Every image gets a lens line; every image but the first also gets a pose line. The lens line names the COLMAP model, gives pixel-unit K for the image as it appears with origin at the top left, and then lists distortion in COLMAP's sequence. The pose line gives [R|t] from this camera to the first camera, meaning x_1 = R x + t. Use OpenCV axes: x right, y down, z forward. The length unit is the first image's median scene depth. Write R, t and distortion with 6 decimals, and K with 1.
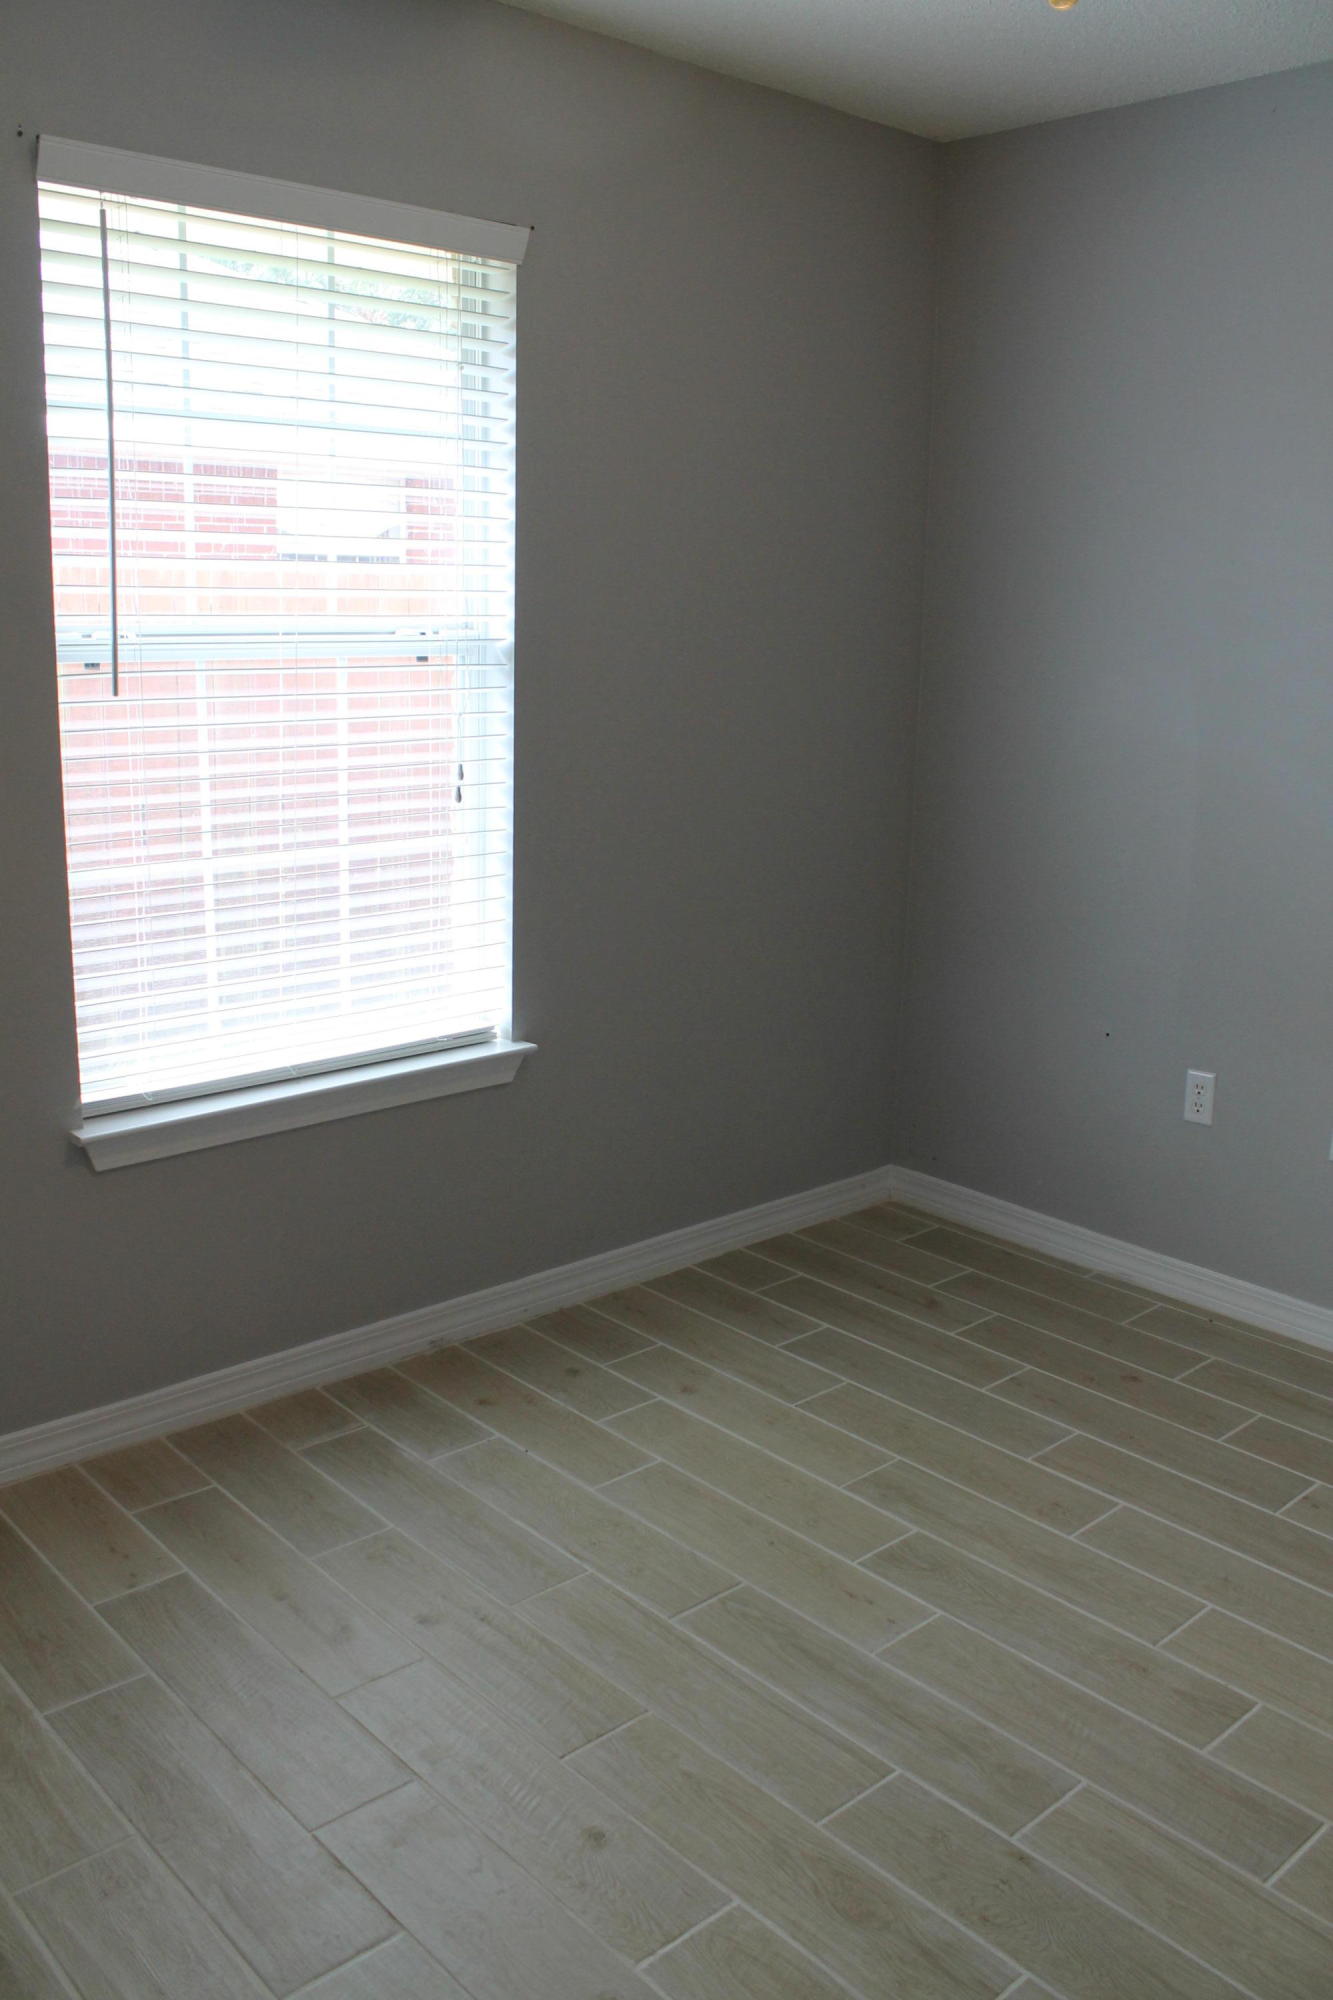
lens RADIAL K [[1716.2, 0, 662.5], [0, 1716.2, 1002.3], [0, 0, 1]] dist [-0.088475, 0.030864]
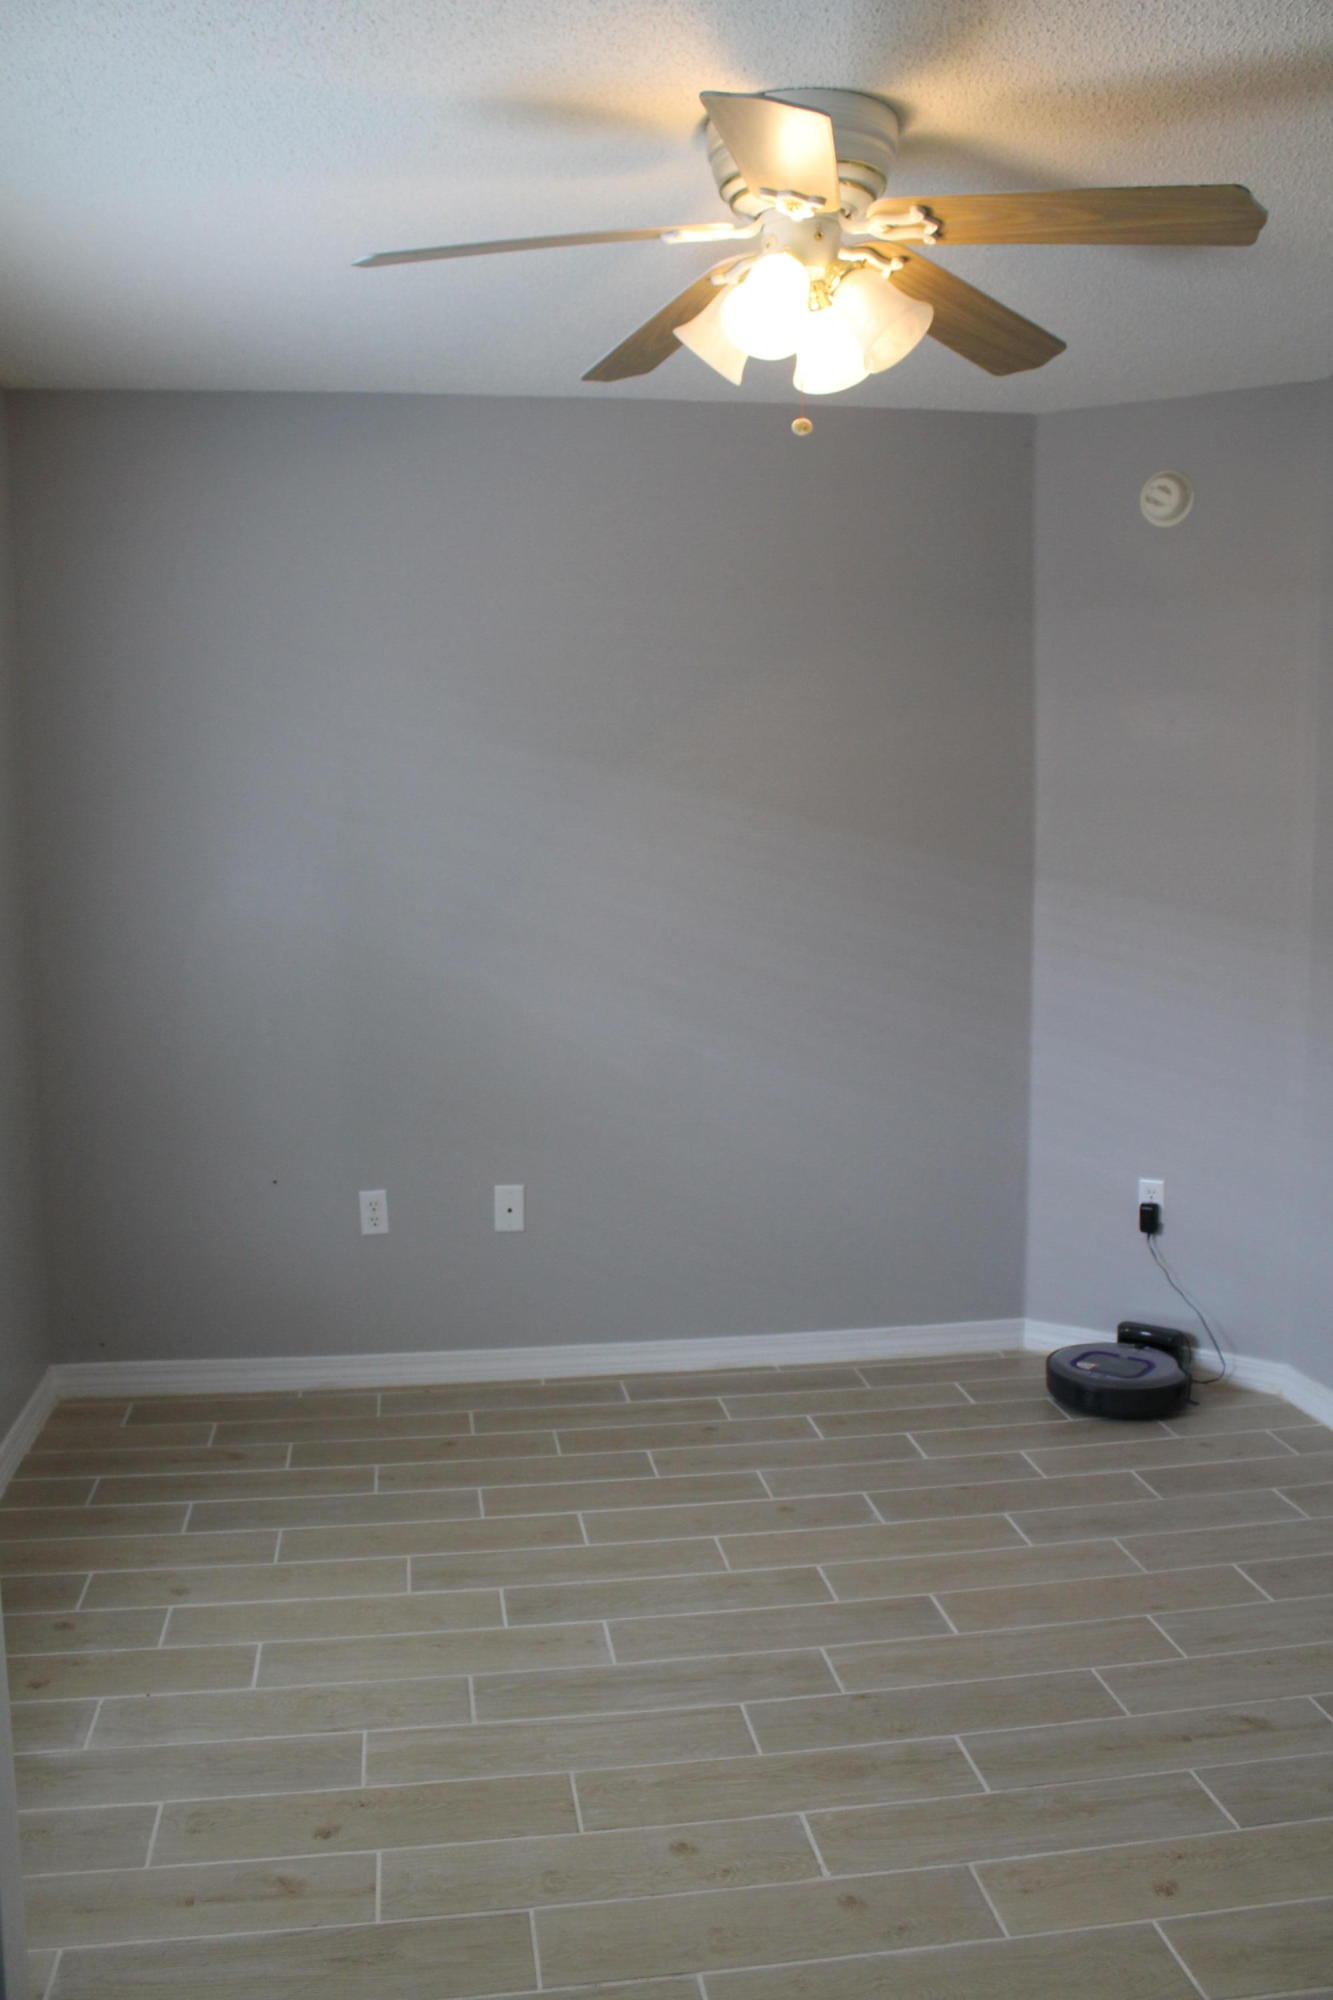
lens RADIAL K [[1716.2, 0, 660.3], [0, 1716.2, 1002.2], [0, 0, 1]] dist [-0.088475, 0.030864]
pose [[0.521949, -0.103671, 0.846653, -0.628671], [0.196355, 0.980532, -0.000985, -0.052444], [-0.830069, 0.166758, 0.532144, 0.189500]]
